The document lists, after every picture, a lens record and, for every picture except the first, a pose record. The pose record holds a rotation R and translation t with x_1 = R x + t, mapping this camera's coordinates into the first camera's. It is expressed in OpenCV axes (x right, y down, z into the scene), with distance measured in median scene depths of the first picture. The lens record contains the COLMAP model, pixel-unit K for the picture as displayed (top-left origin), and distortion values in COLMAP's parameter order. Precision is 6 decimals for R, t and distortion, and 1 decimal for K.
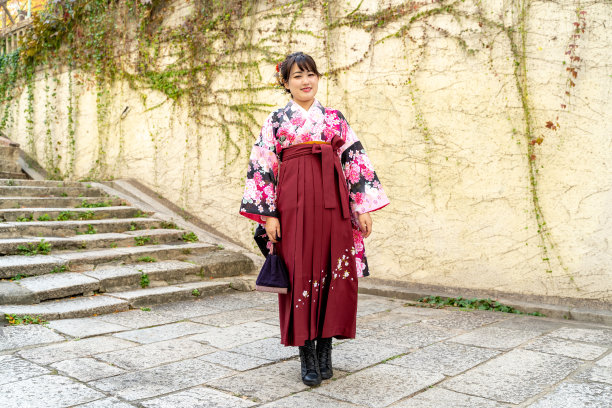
lens RADIAL K [[674.4, 0, 308.5], [0, 674.4, 206.3], [0, 0, 1]] dist [0.003422, 0.000000]
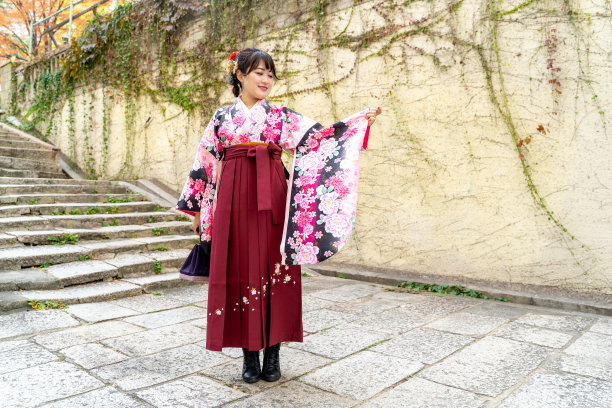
lens RADIAL K [[523.8, 0, 300.3], [0, 523.8, 204.5], [0, 0, 1]] dist [0.001989, 0.004661]
pose [[0.999906, 0.002093, -0.013550, 0.010771], [-0.001934, 0.999929, 0.011721, -0.007766], [0.013573, -0.011694, 0.999839, 0.108041]]
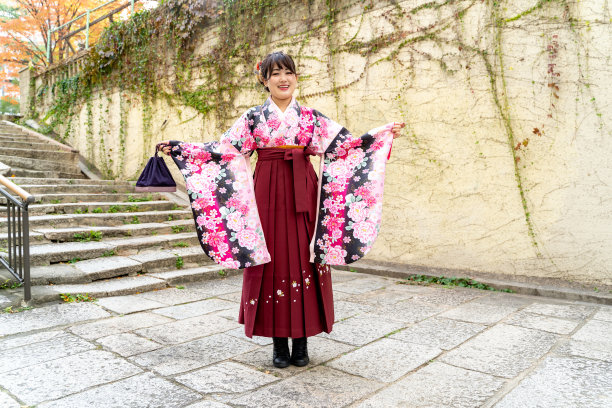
lens RADIAL K [[505.6, 0, 304.8], [0, 505.6, 204.4], [0, 0, 1]] dist [0.002508, 0.004691]
pose [[0.999997, -0.002178, -0.001115, -0.017933], [0.002189, 0.999949, 0.009846, -0.002268], [0.001093, -0.009849, 0.999951, 0.095080]]
